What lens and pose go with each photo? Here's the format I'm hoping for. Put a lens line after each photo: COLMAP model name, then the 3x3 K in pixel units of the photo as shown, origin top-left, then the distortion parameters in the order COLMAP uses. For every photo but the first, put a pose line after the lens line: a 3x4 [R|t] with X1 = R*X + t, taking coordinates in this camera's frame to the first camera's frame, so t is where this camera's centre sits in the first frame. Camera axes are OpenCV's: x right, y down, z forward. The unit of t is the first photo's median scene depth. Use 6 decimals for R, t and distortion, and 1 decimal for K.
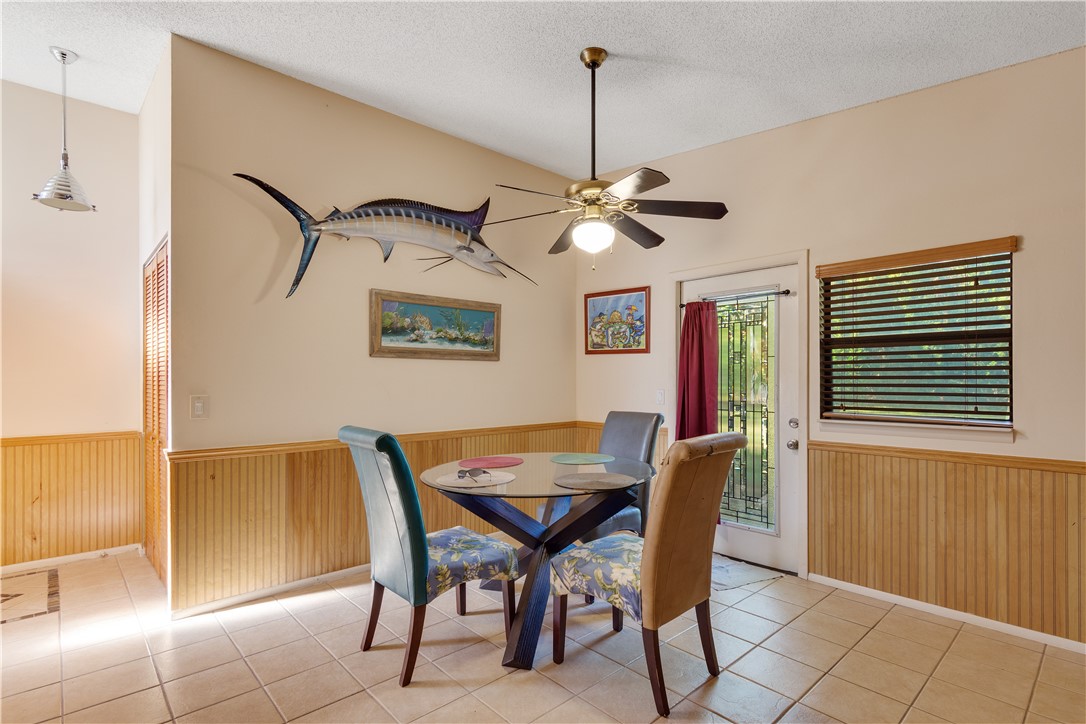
lens RADIAL K [[525.5, 0, 548.3], [0, 525.5, 371.8], [0, 0, 1]] dist [-0.000743, 0.002812]
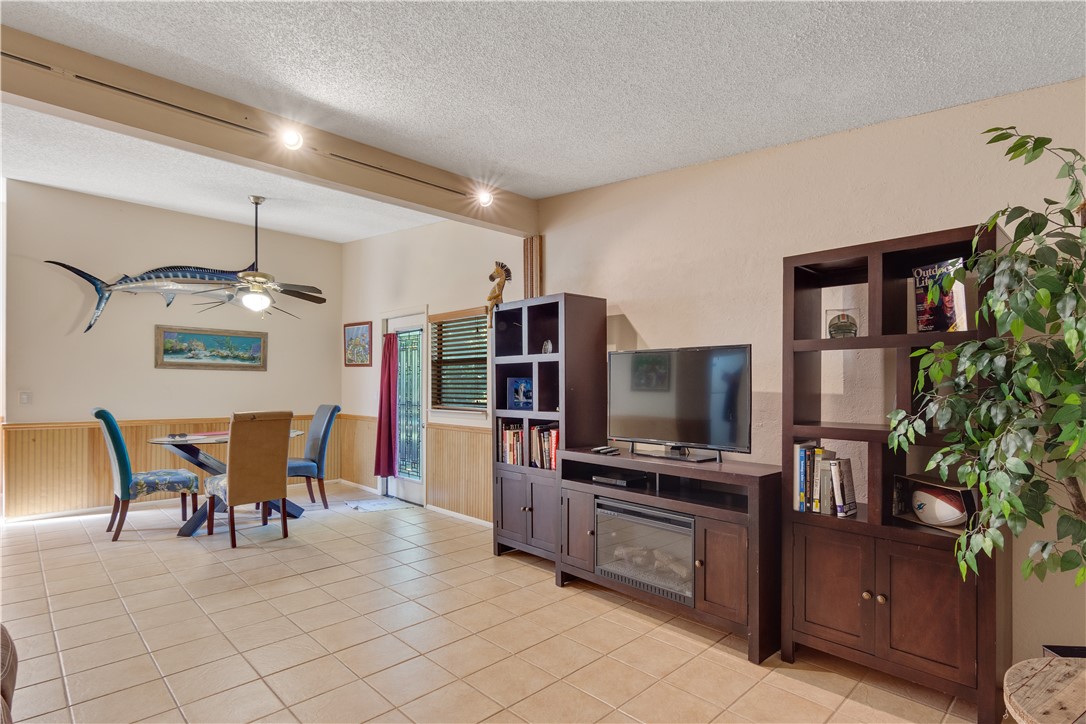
lens RADIAL K [[525.5, 0, 532.3], [0, 525.5, 379.8], [0, 0, 1]] dist [-0.000743, 0.002812]
pose [[0.999158, 0.007841, 0.040275, 0.751292], [-0.007918, 0.999967, 0.001763, -0.006299], [-0.040259, -0.002080, 0.999187, -0.631258]]
